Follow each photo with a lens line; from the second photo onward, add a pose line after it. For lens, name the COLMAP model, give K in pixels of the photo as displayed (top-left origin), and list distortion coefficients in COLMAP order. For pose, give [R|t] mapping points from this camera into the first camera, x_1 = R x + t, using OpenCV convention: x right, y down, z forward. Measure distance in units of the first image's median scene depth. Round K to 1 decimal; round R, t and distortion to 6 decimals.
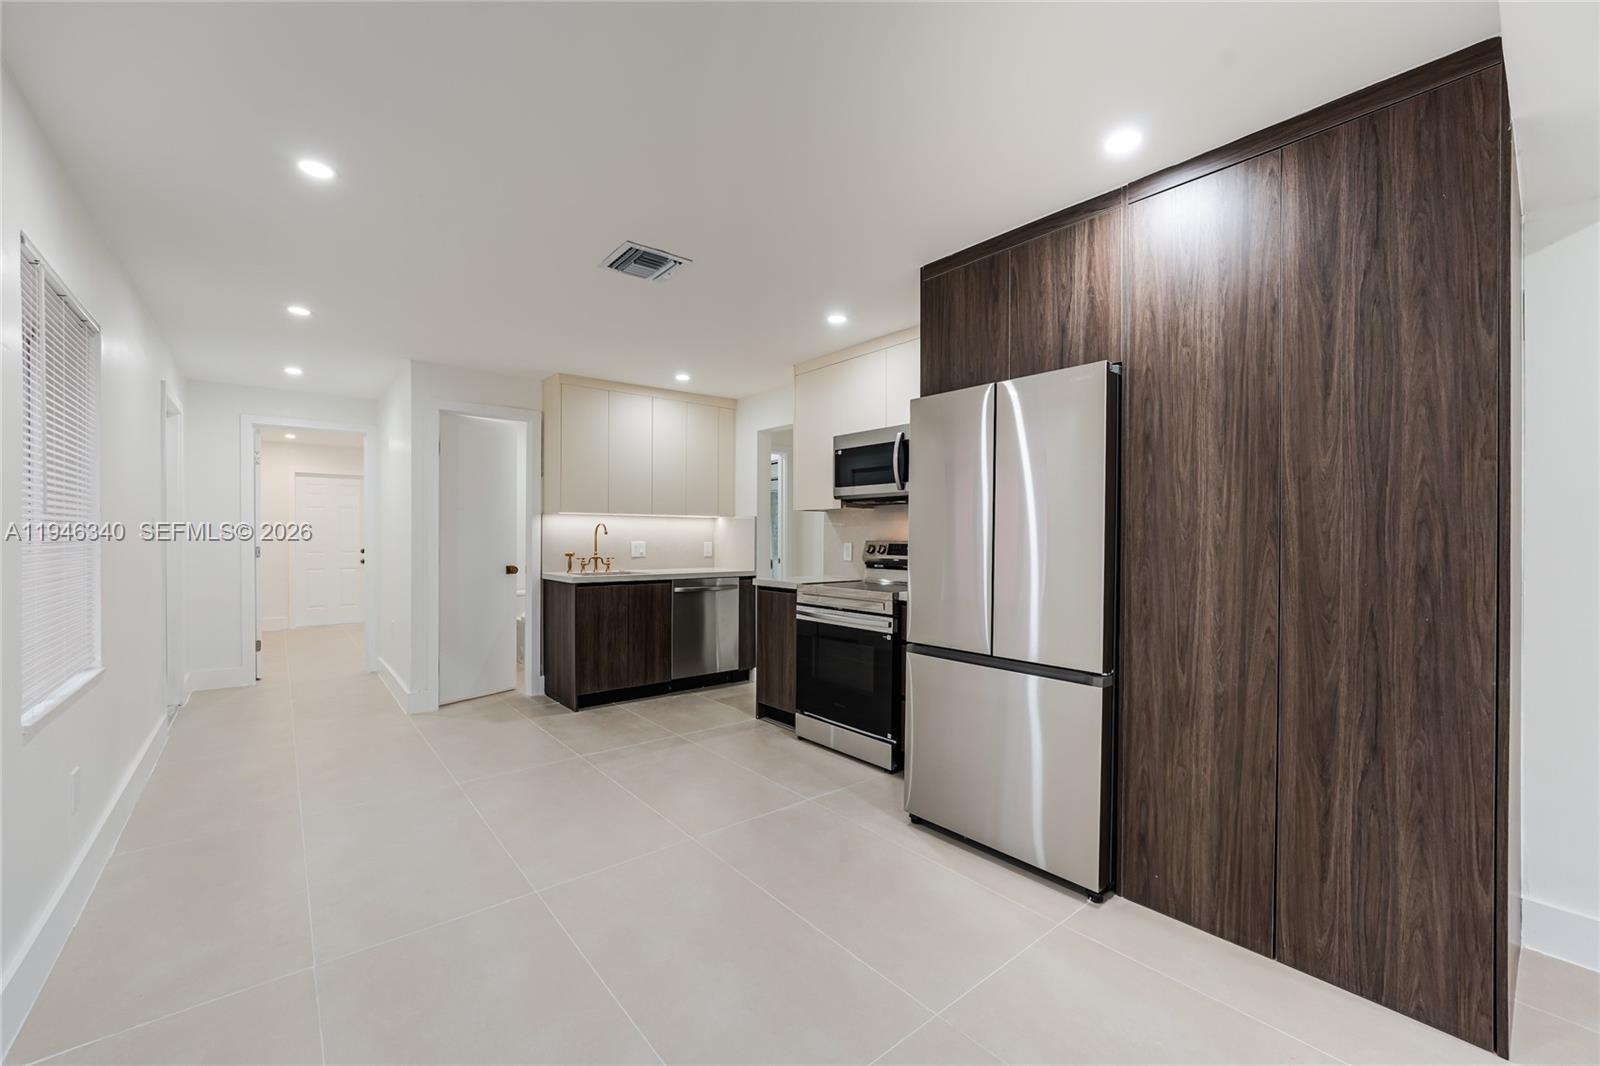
lens RADIAL K [[639.4, 0, 792.9], [0, 639.4, 540.9], [0, 0, 1]] dist [-0.017993, 0.002015]
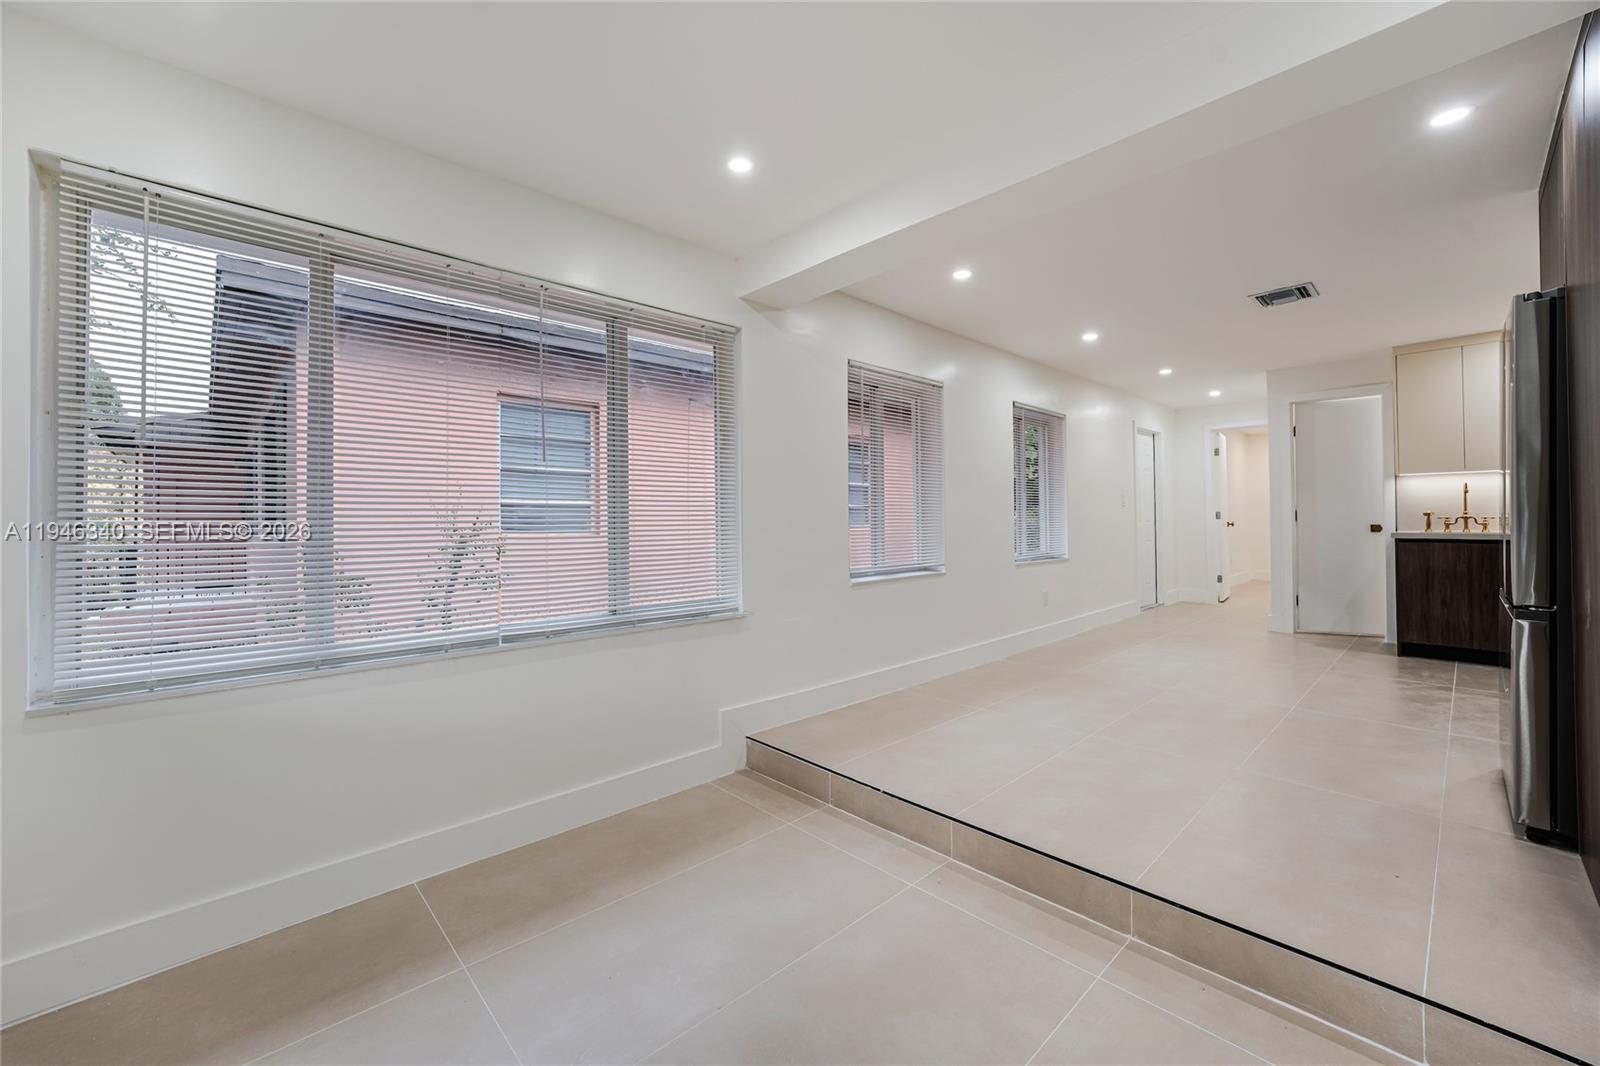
lens RADIAL K [[639.4, 0, 805.1], [0, 639.4, 516.7], [0, 0, 1]] dist [-0.017993, 0.002015]
pose [[0.074071, -0.005191, -0.997239, 1.064837], [0.001074, 0.999986, -0.005126, 0.054399], [0.997252, -0.000692, 0.074076, -0.153687]]
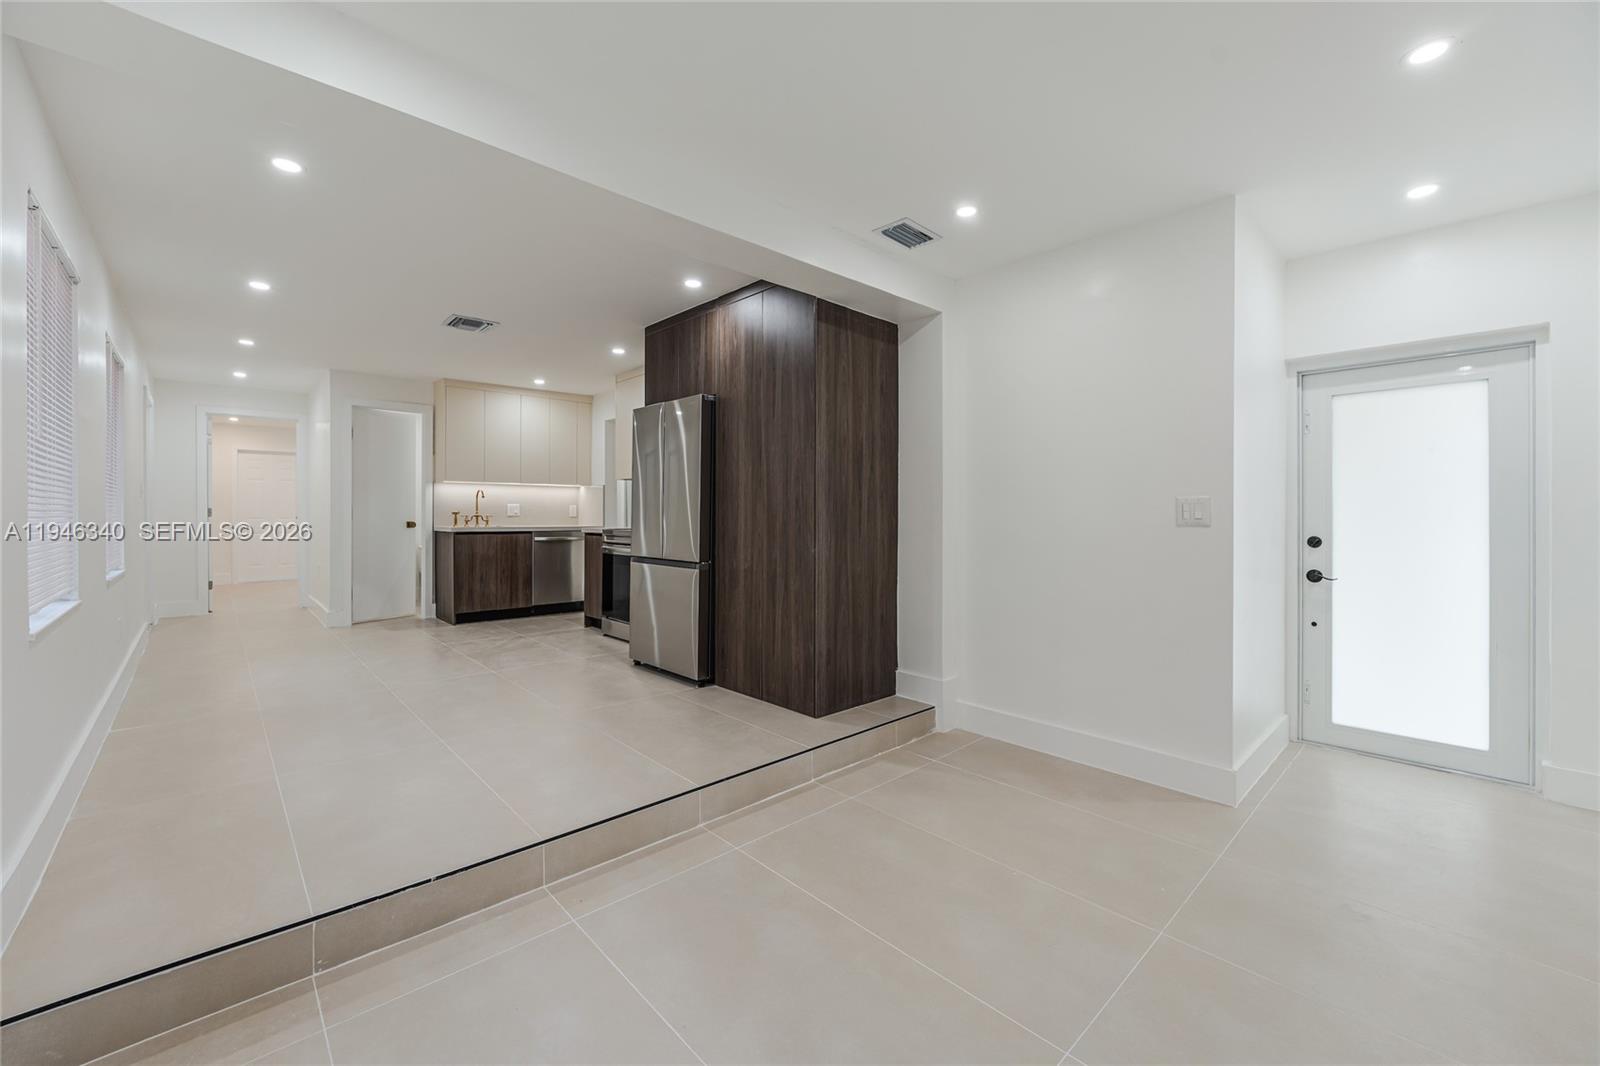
lens RADIAL K [[639.4, 0, 793.2], [0, 639.4, 520.3], [0, 0, 1]] dist [-0.017993, 0.002015]
pose [[0.998078, -0.001022, 0.061963, 0.491329], [0.000920, 0.999998, 0.001667, 0.063427], [-0.061964, -0.001607, 0.998077, -0.672925]]
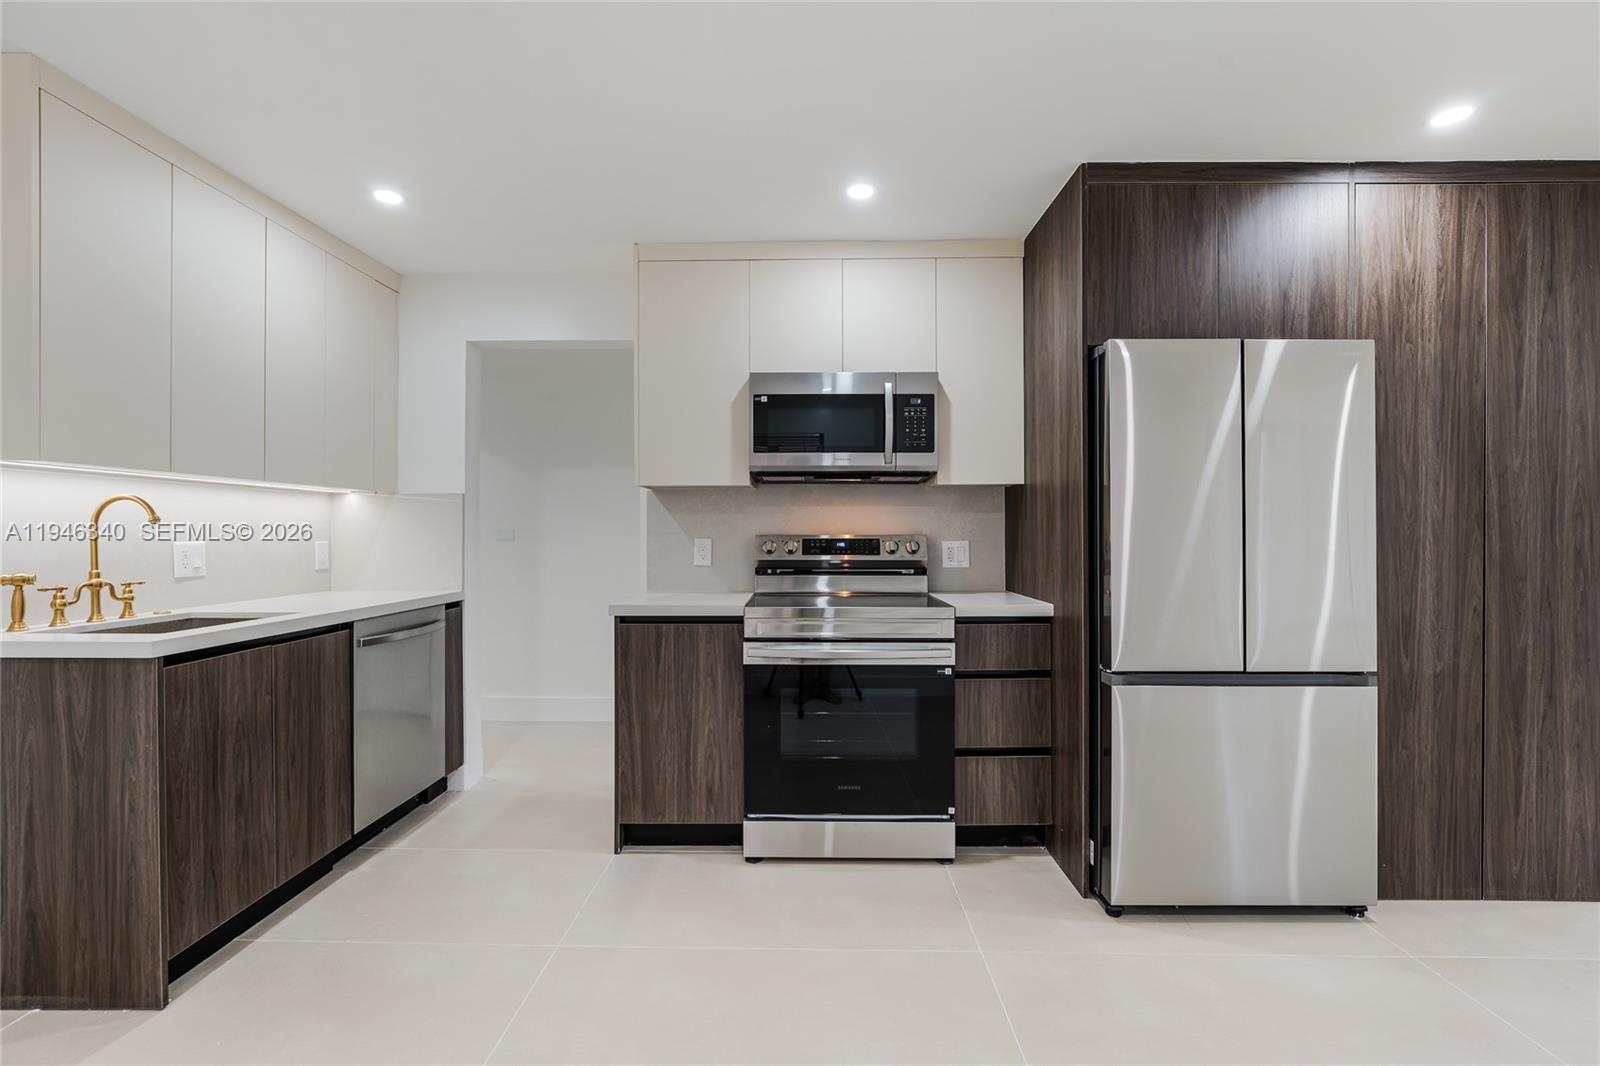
lens RADIAL K [[694.0, 0, 801.3], [0, 694.0, 536.1], [0, 0, 1]] dist [-0.010331, 0.001678]
pose [[0.648364, -0.006625, 0.761301, -0.640692], [0.007663, 0.999968, 0.002175, -0.000345], [-0.761292, 0.004424, 0.648394, 0.749117]]
